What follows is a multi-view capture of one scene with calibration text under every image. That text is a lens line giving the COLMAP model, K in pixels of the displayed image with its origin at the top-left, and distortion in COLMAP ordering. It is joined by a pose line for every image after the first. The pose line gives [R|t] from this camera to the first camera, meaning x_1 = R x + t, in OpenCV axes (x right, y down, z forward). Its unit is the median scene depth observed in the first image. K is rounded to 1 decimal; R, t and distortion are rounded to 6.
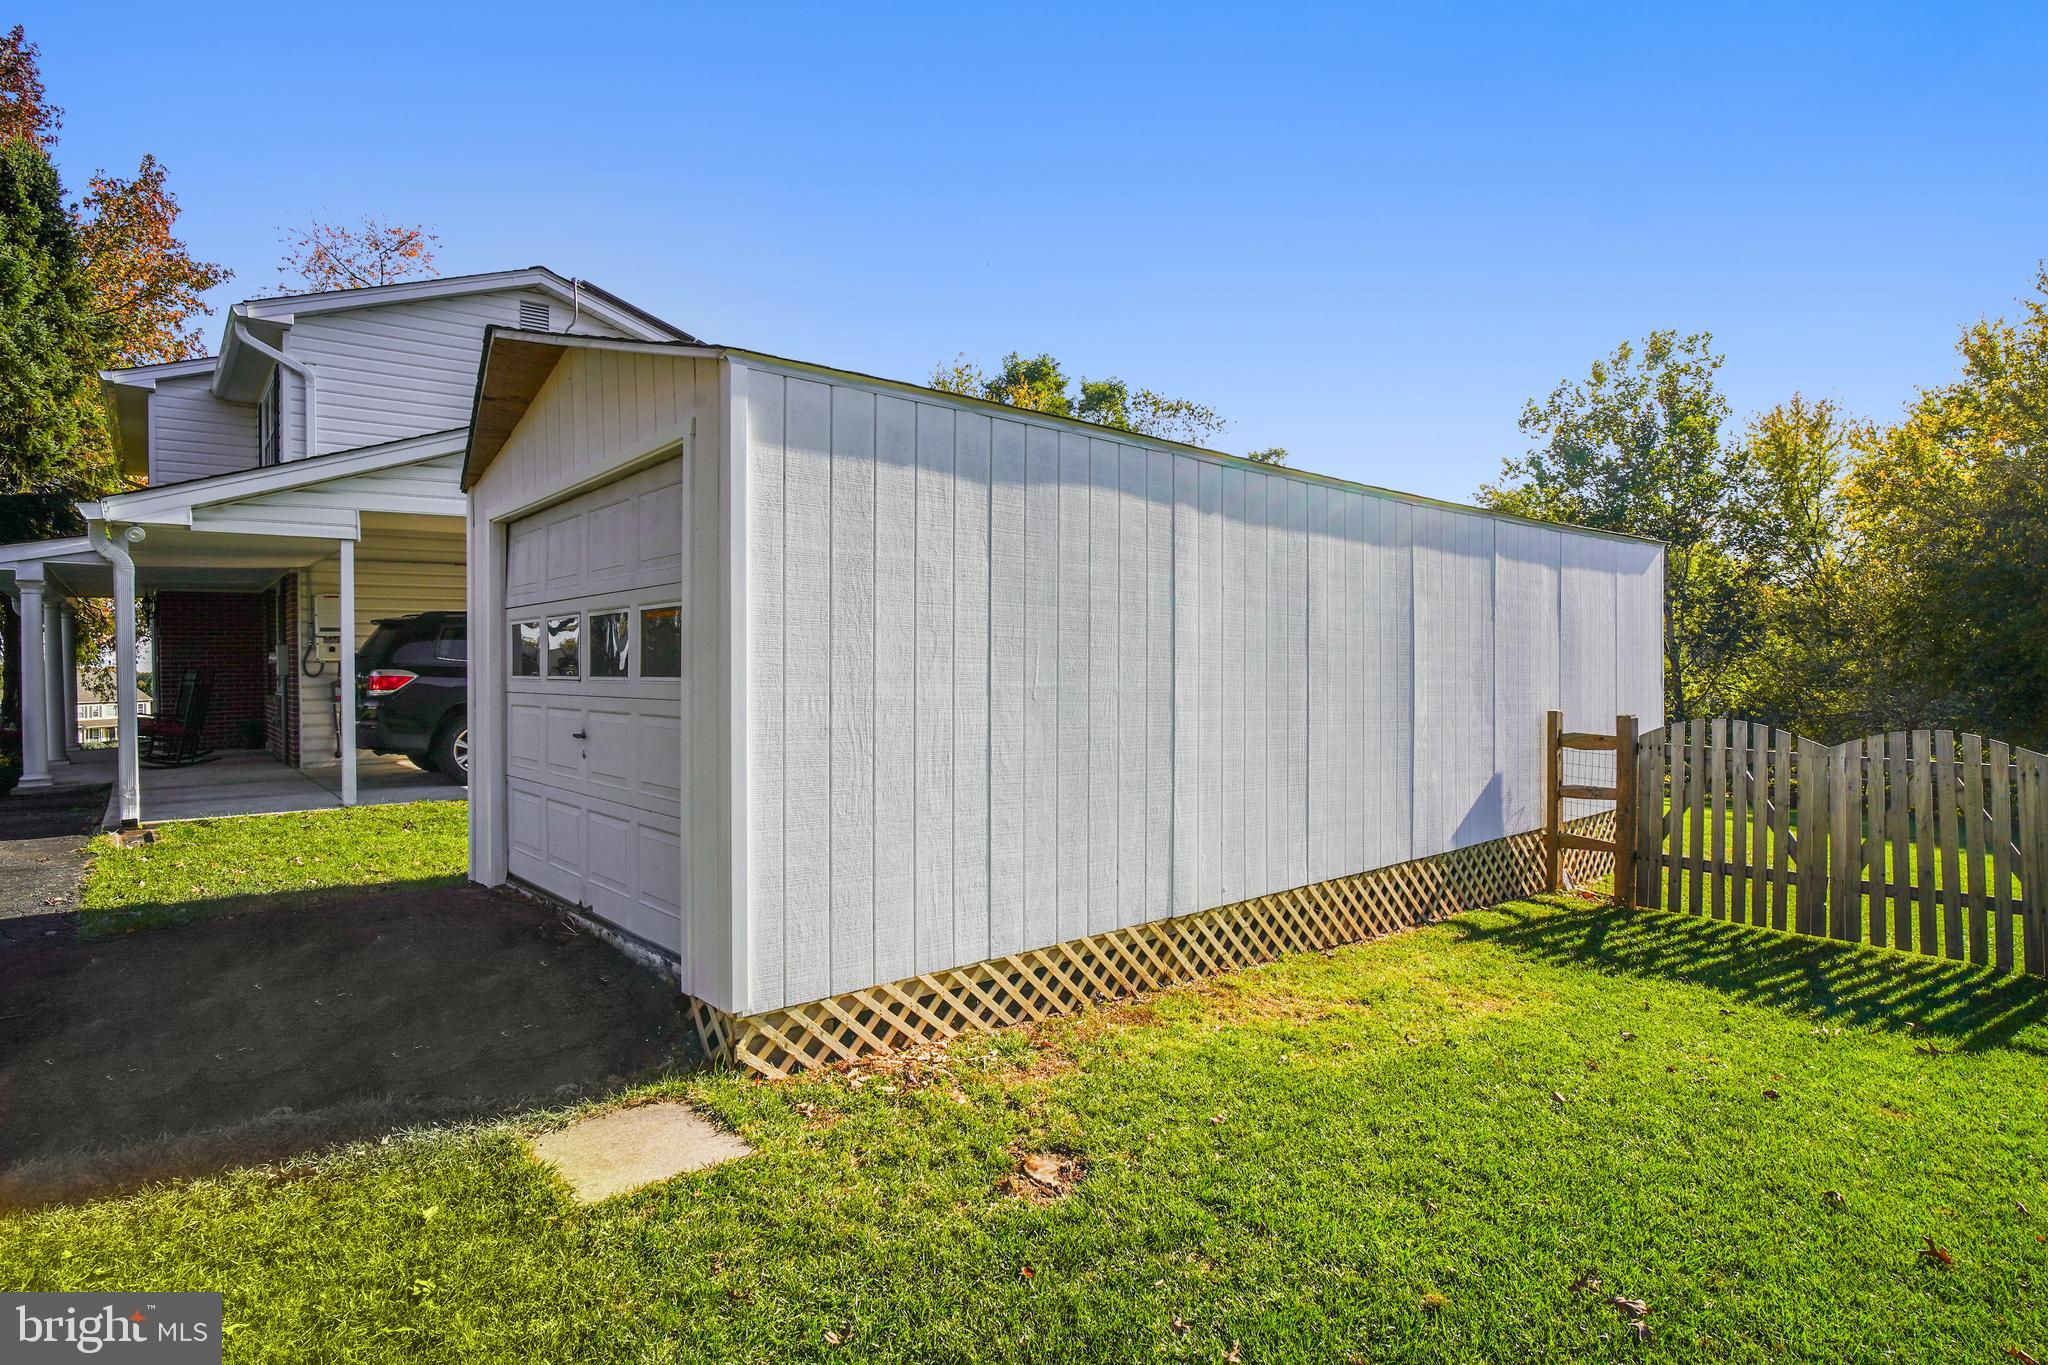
lens RADIAL K [[1080.7, 0, 1028.4], [0, 1080.7, 674.0], [0, 0, 1]] dist [-0.062062, 0.031967]
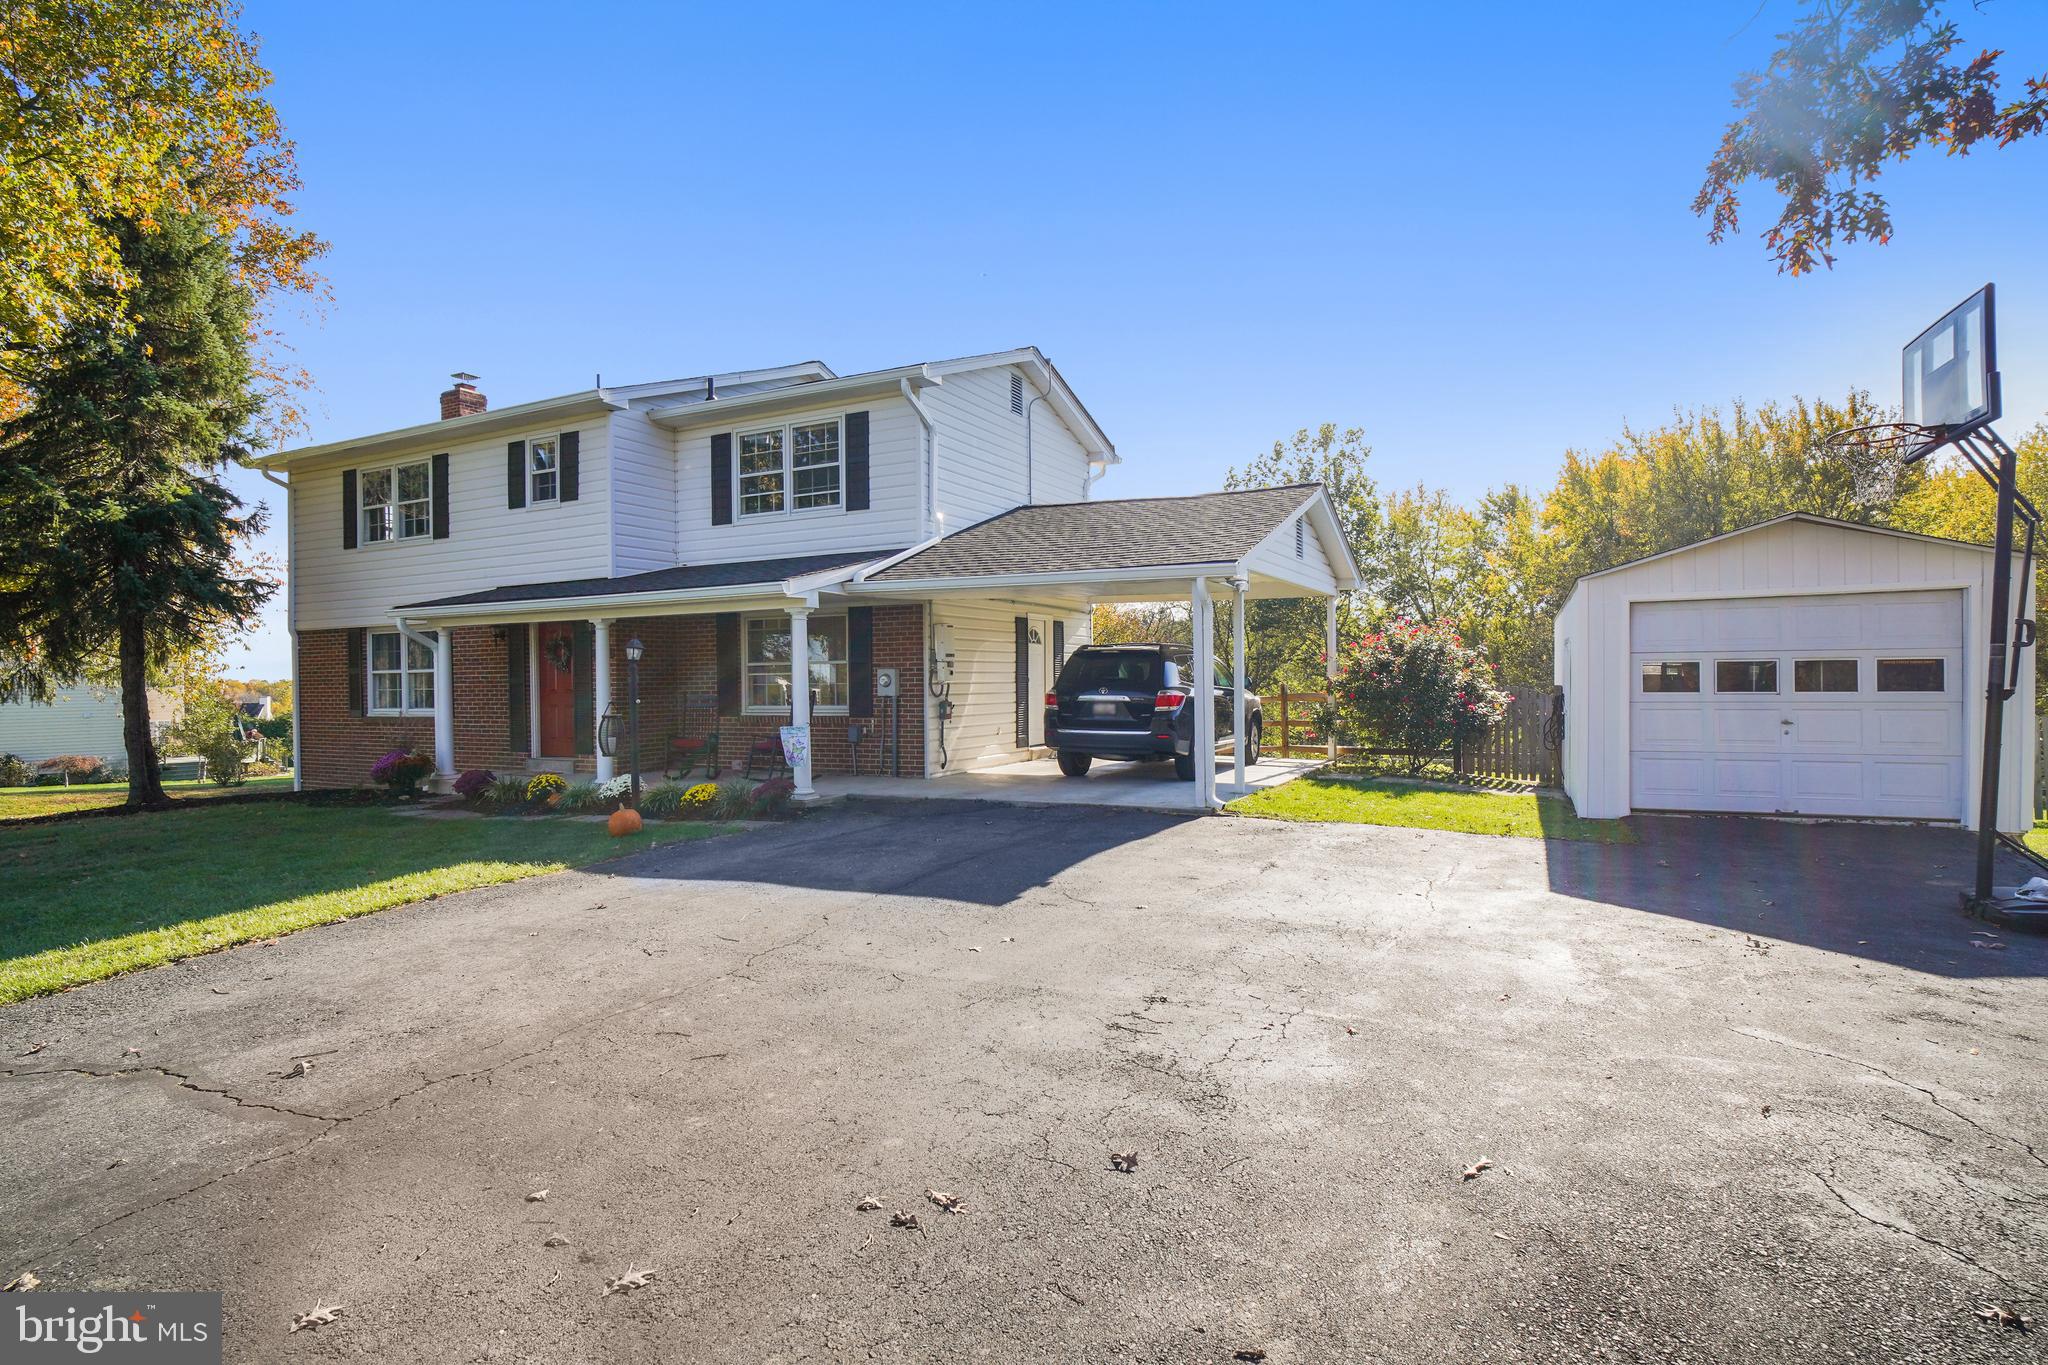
lens RADIAL K [[1080.7, 0, 1028.4], [0, 1080.7, 674.0], [0, 0, 1]] dist [-0.062062, 0.031967]
pose [[0.910963, 0.007155, 0.412426, -0.263043], [-0.000113, 0.999854, -0.017097, -0.000636], [-0.412488, 0.015528, 0.910831, -0.020604]]
